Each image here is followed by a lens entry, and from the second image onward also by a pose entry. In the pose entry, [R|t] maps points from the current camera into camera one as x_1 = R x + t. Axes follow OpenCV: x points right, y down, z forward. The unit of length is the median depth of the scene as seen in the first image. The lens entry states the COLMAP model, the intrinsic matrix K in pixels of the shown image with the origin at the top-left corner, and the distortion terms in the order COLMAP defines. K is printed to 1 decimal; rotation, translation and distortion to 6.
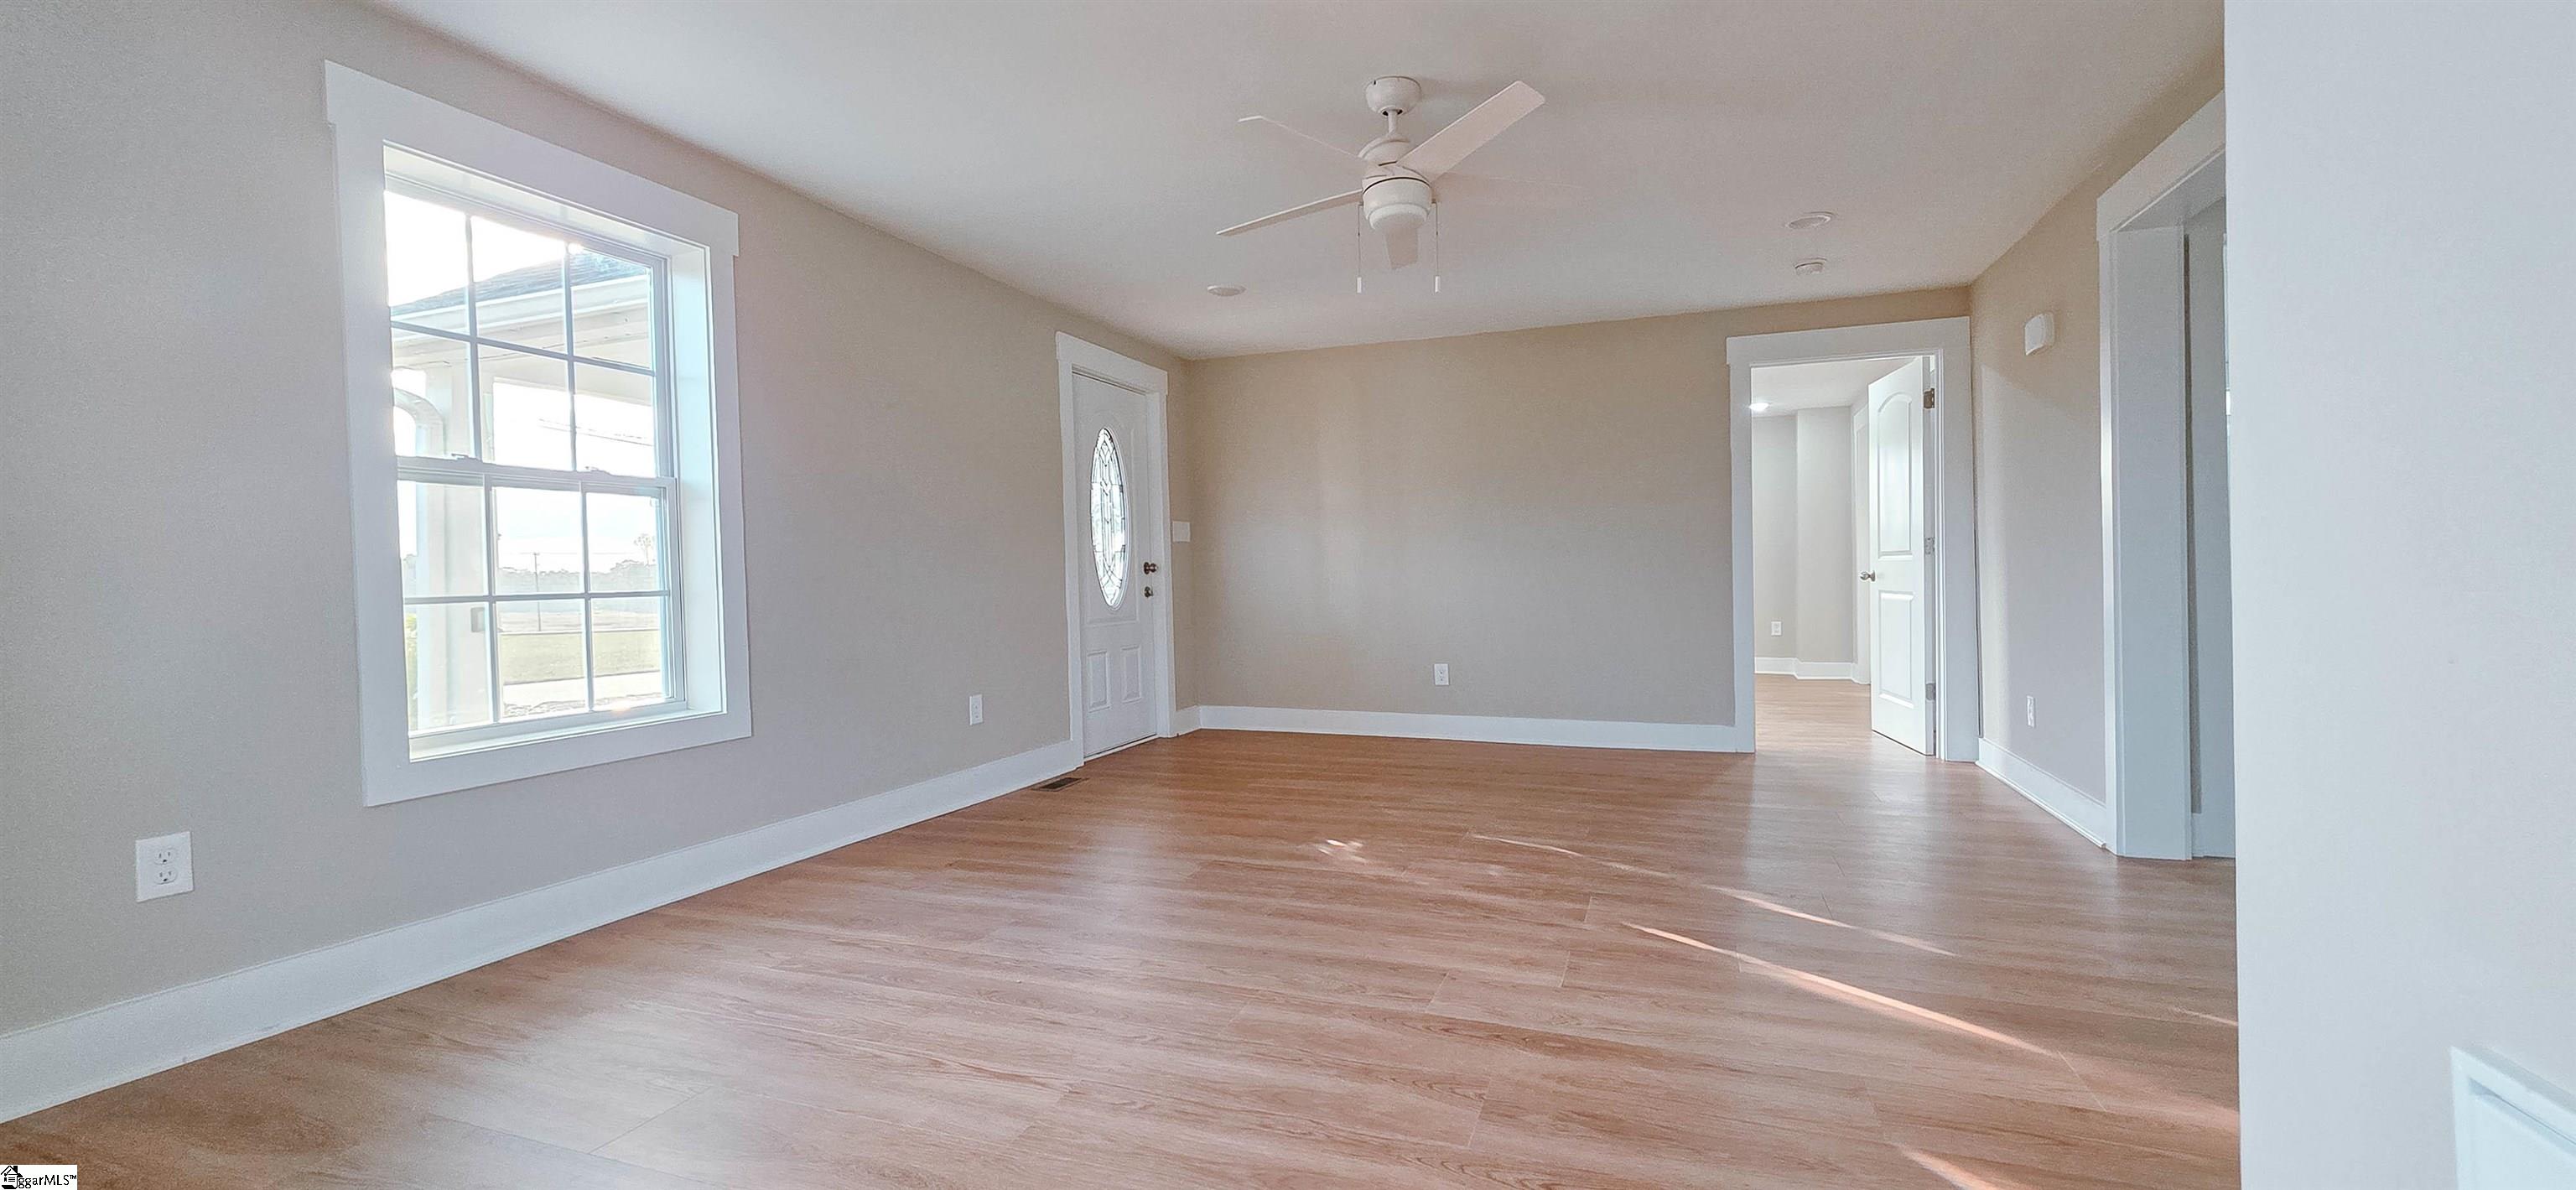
lens RADIAL K [[1035.8, 0, 1288.0], [0, 1035.8, 595.0], [0, 0, 1]] dist [0.002721, 0.000174]
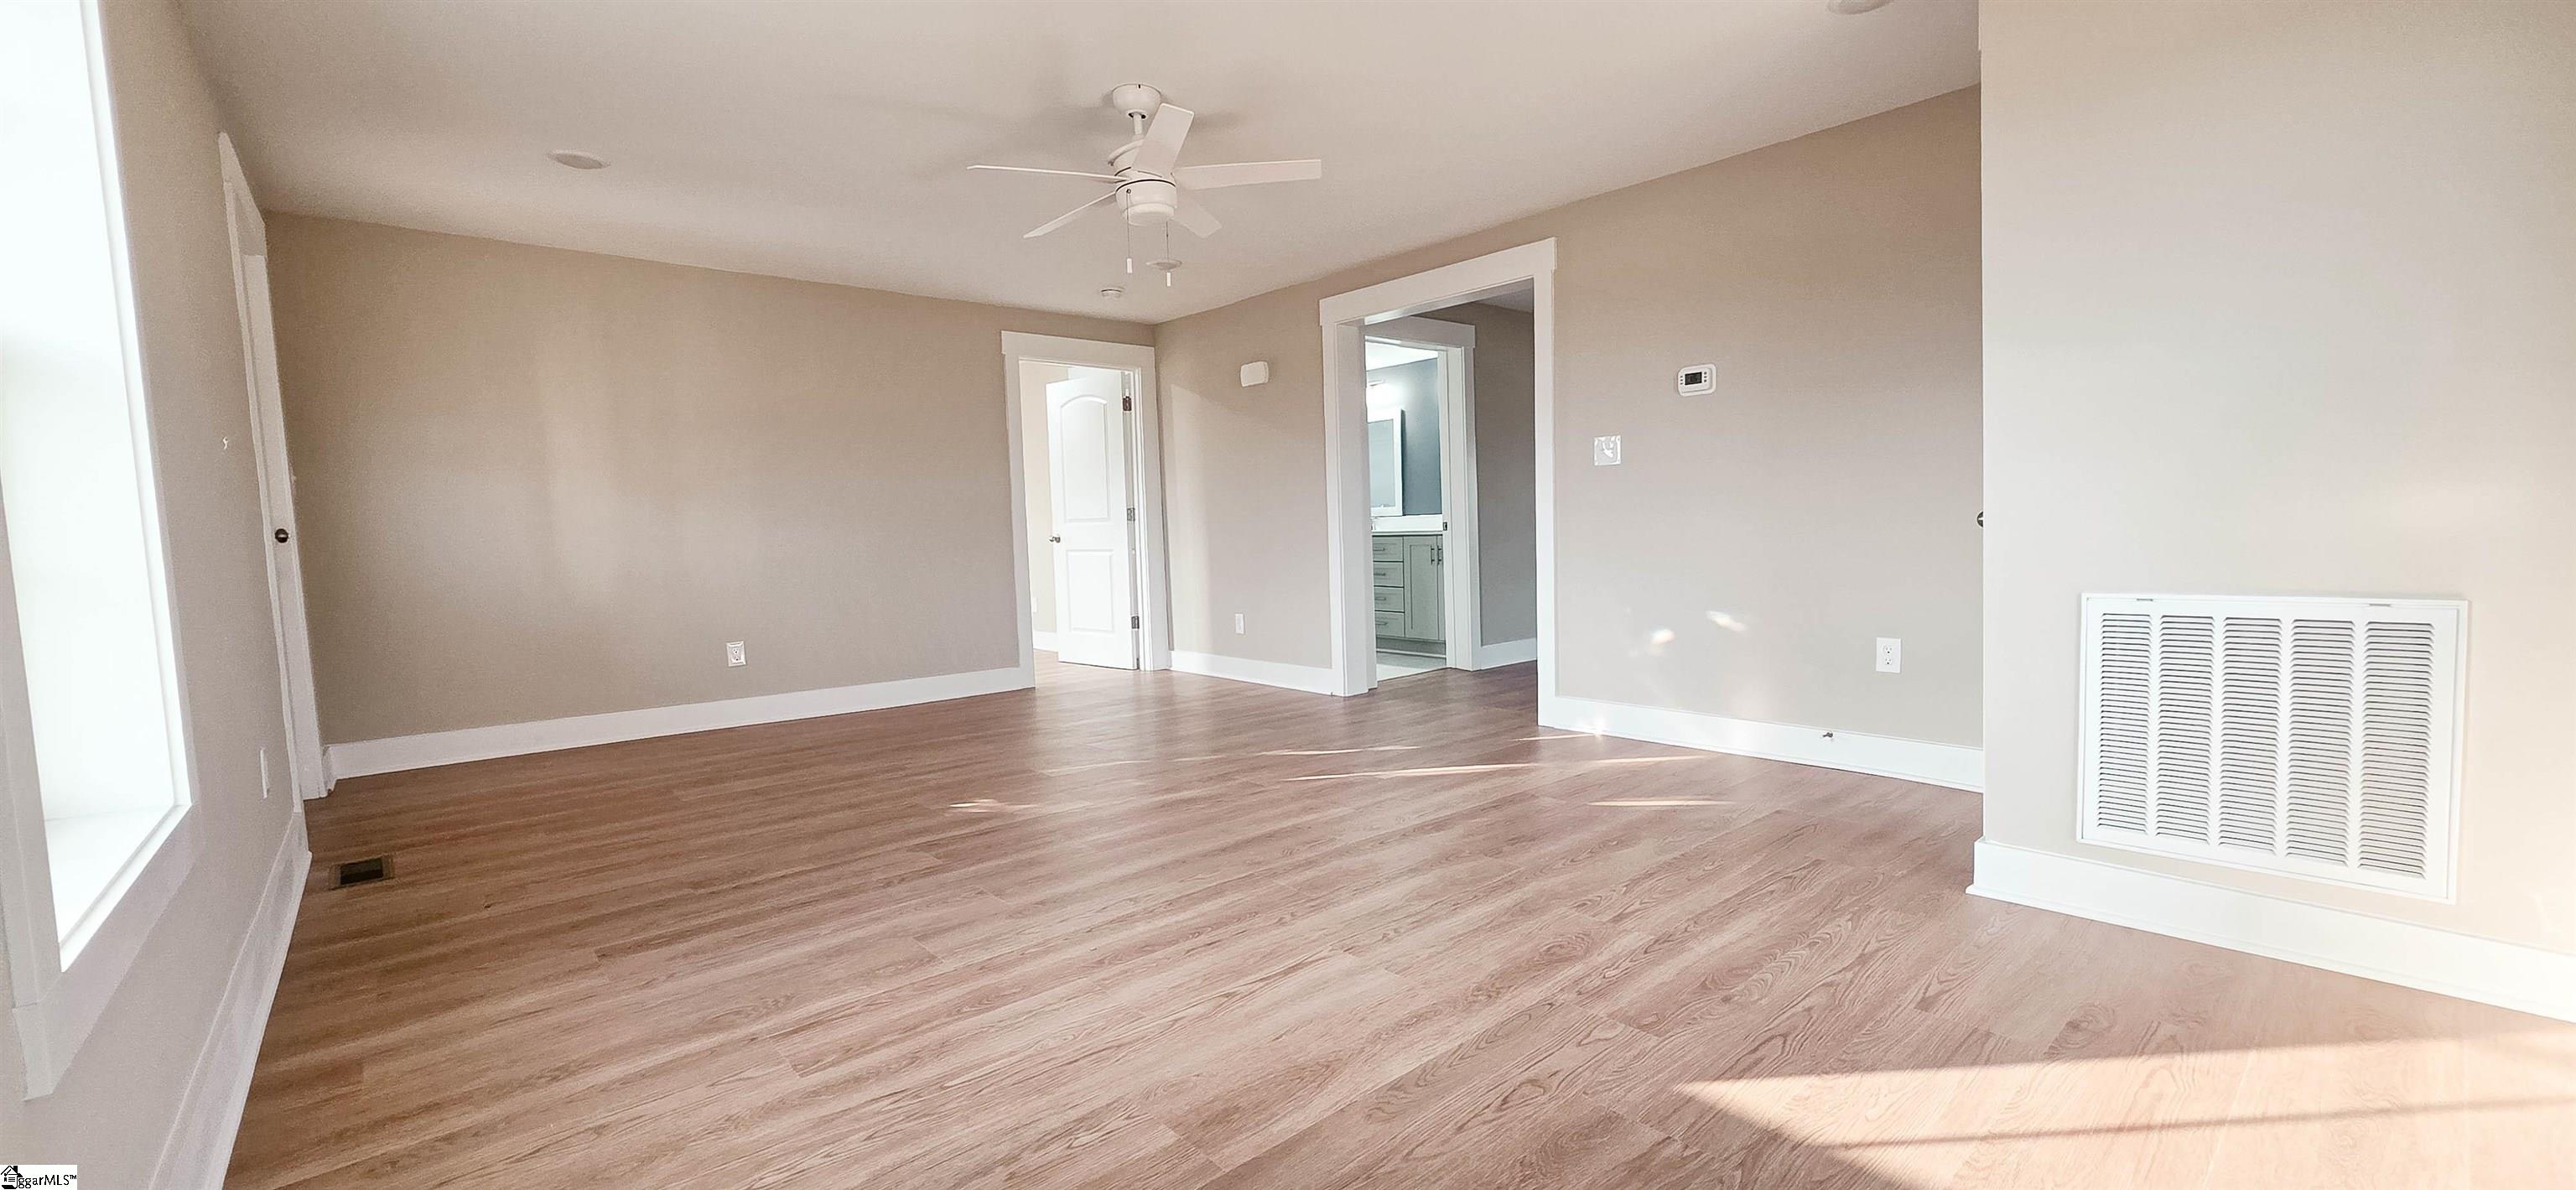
lens RADIAL K [[1040.7, 0, 1296.4], [0, 1040.7, 598.5], [0, 0, 1]] dist [0.003222, -0.000051]
pose [[0.464985, -0.058913, 0.883356, -0.782023], [0.038015, 0.998192, 0.046561, 0.010895], [-0.884502, 0.011931, 0.466384, 0.300767]]
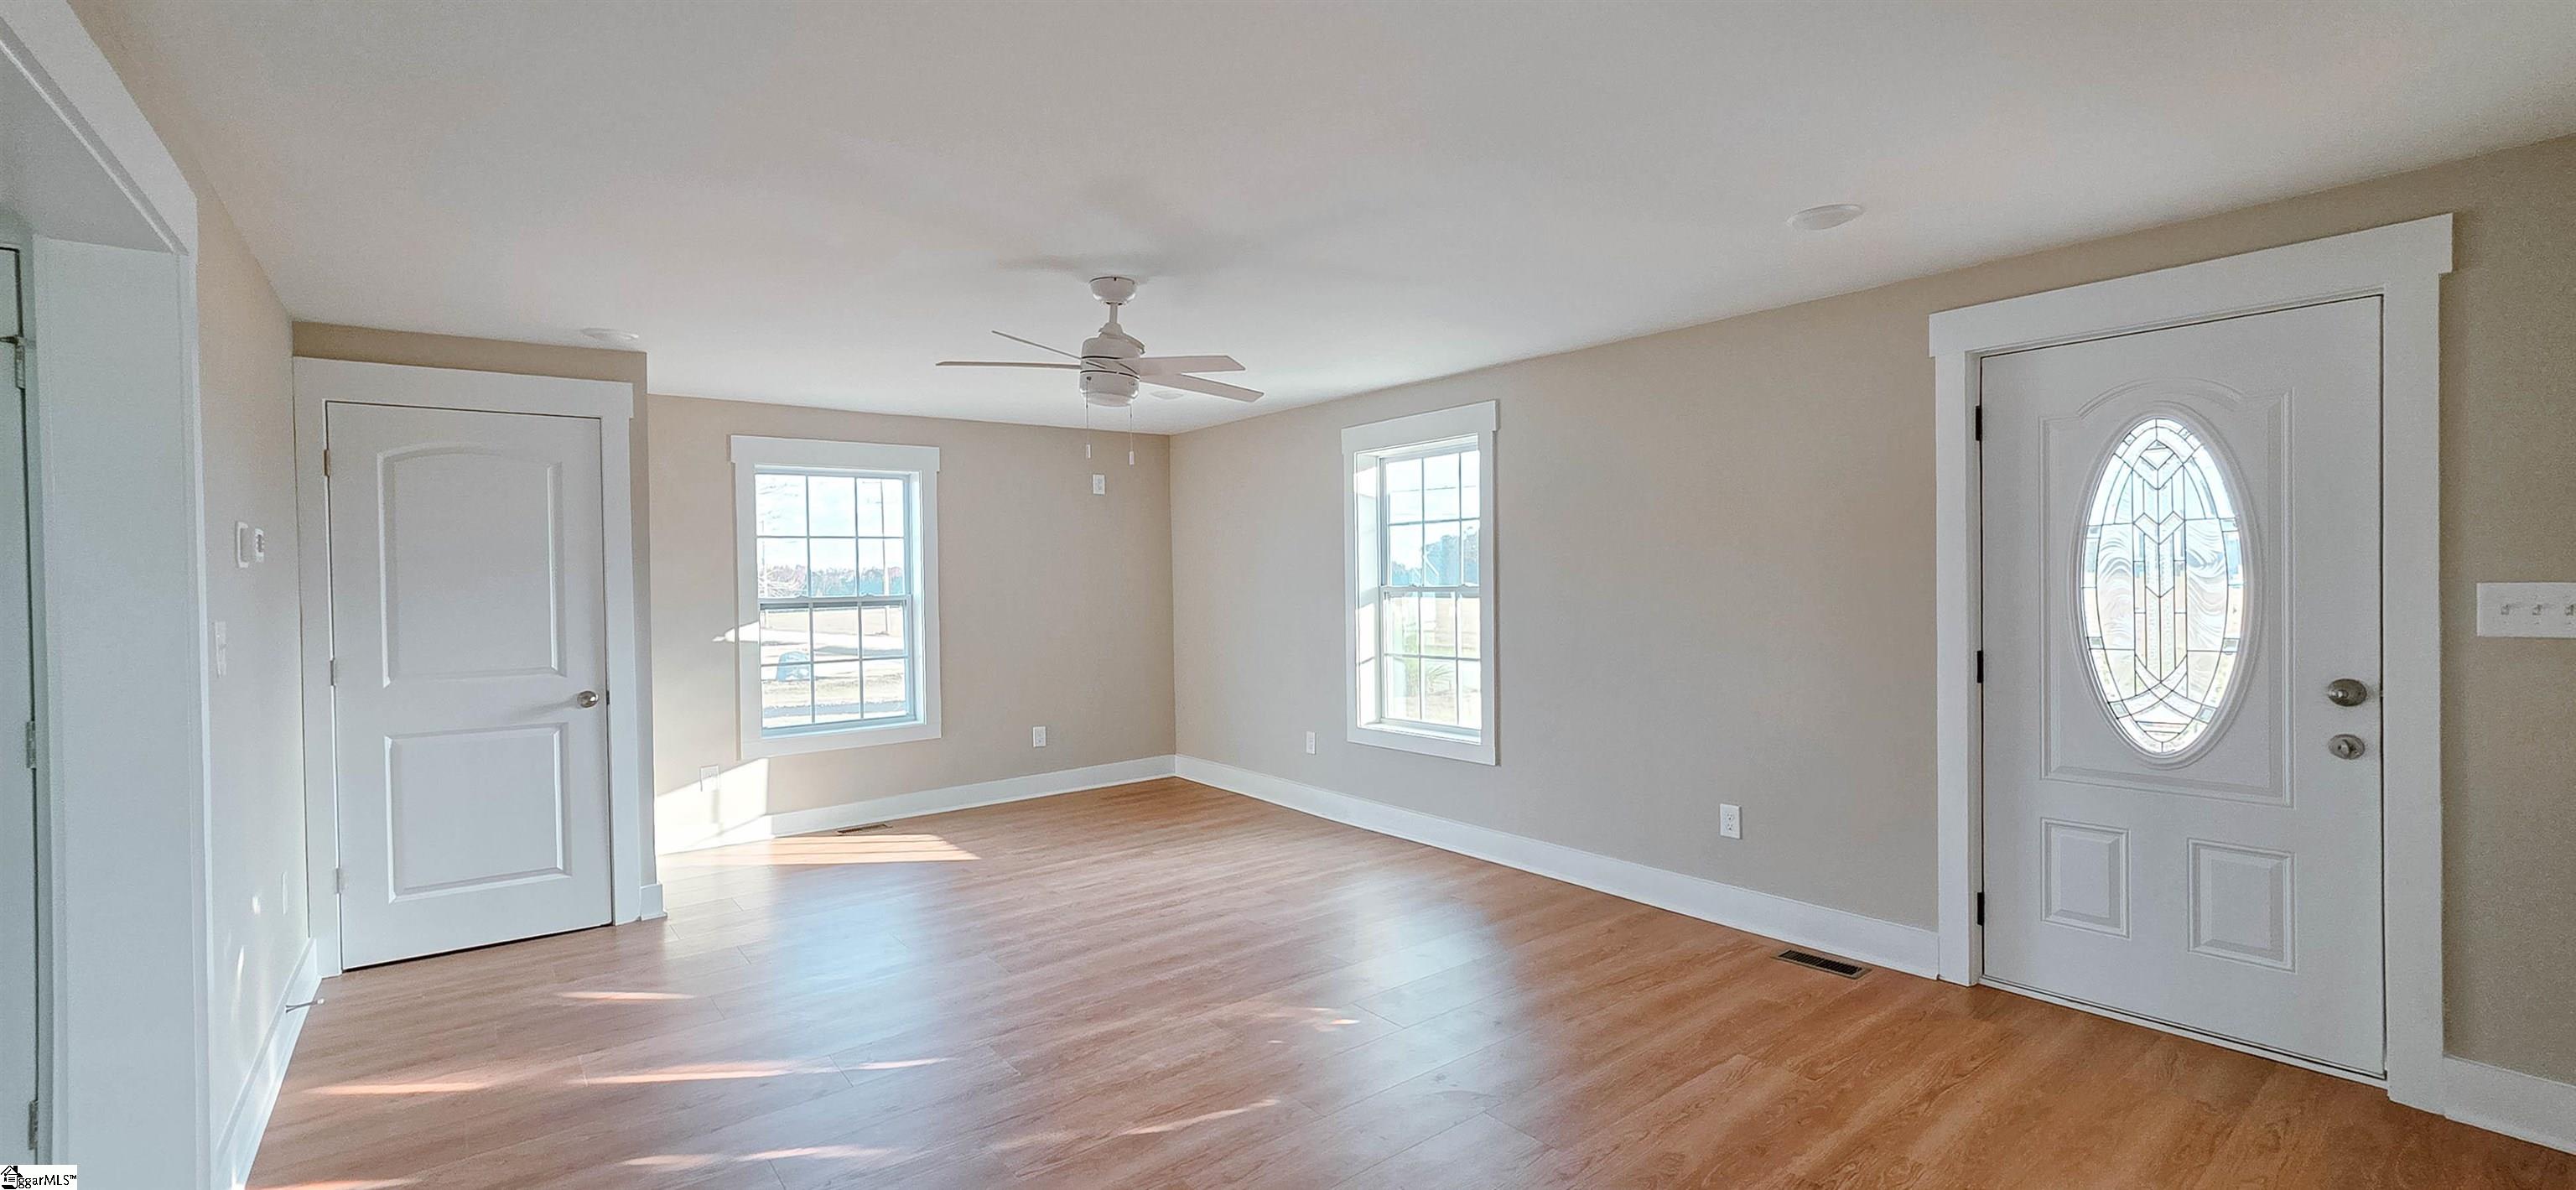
lens RADIAL K [[1035.8, 0, 1288.0], [0, 1035.8, 595.0], [0, 0, 1]] dist [0.002721, 0.000174]
pose [[-0.512361, 0.037792, -0.857938, 0.926348], [0.007459, 0.999189, 0.039560, -0.172067], [0.858738, 0.013870, -0.512228, 1.626157]]
